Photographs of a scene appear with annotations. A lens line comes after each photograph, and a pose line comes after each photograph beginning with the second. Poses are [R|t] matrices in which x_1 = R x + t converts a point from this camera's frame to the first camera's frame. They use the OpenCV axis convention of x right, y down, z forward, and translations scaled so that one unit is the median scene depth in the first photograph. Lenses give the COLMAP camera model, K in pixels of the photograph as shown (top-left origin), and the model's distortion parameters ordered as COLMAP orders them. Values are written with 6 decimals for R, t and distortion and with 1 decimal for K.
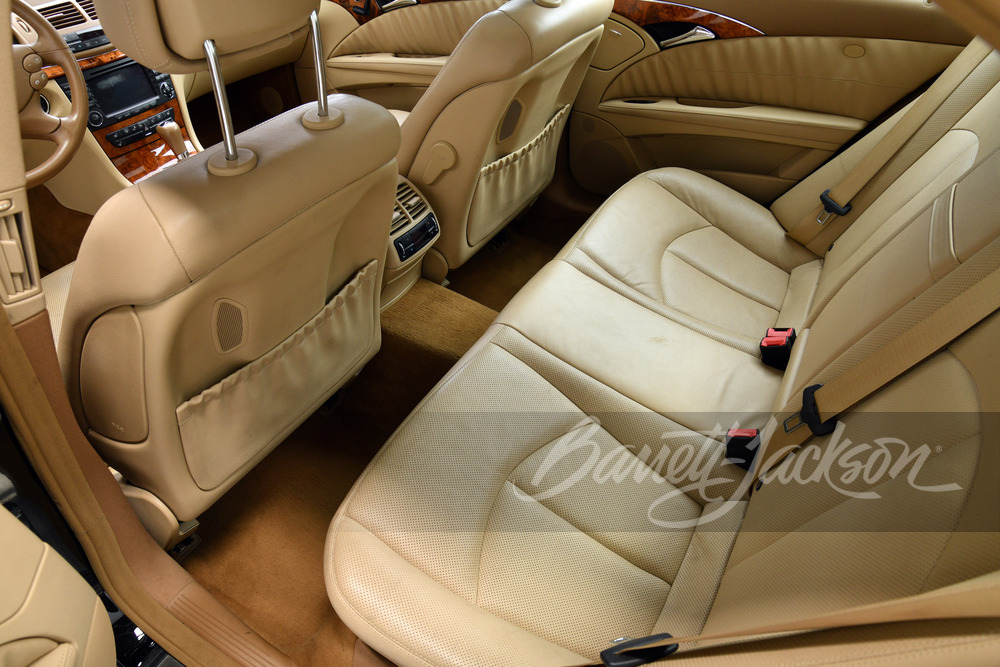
lens RADIAL K [[674.9, 0, 500.0], [0, 674.9, 333.5], [0, 0, 1]] dist [-0.092388, 0.035225]
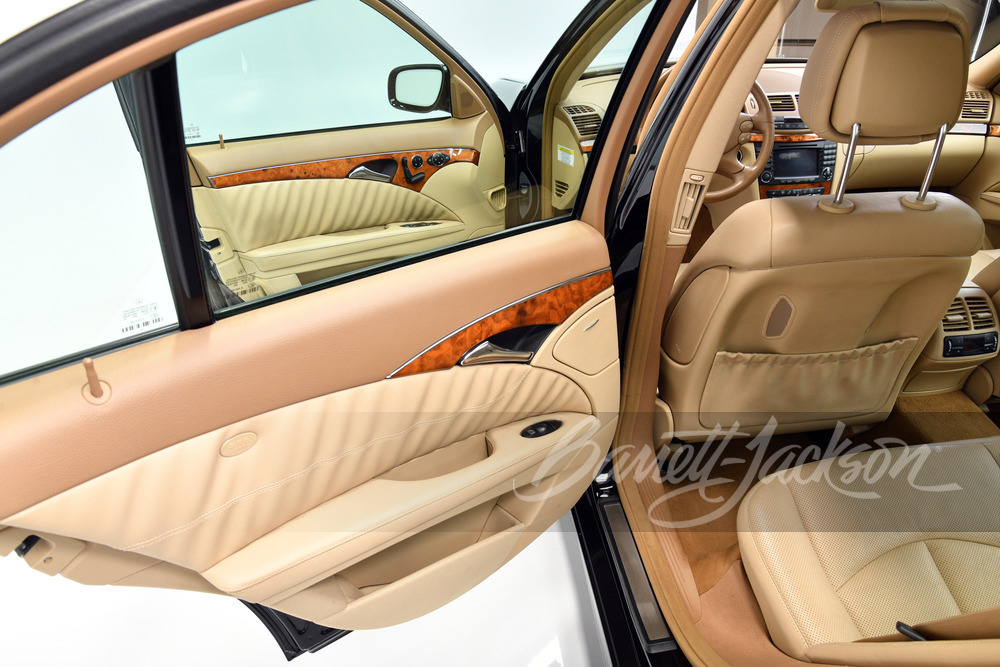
lens RADIAL K [[674.9, 0, 500.0], [0, 674.9, 333.5], [0, 0, 1]] dist [-0.092388, 0.035225]
pose [[0.583404, 0.386130, -0.714523, 0.194900], [-0.492829, 0.867585, 0.066454, 0.161250], [0.645569, 0.313368, 0.696449, -0.251080]]
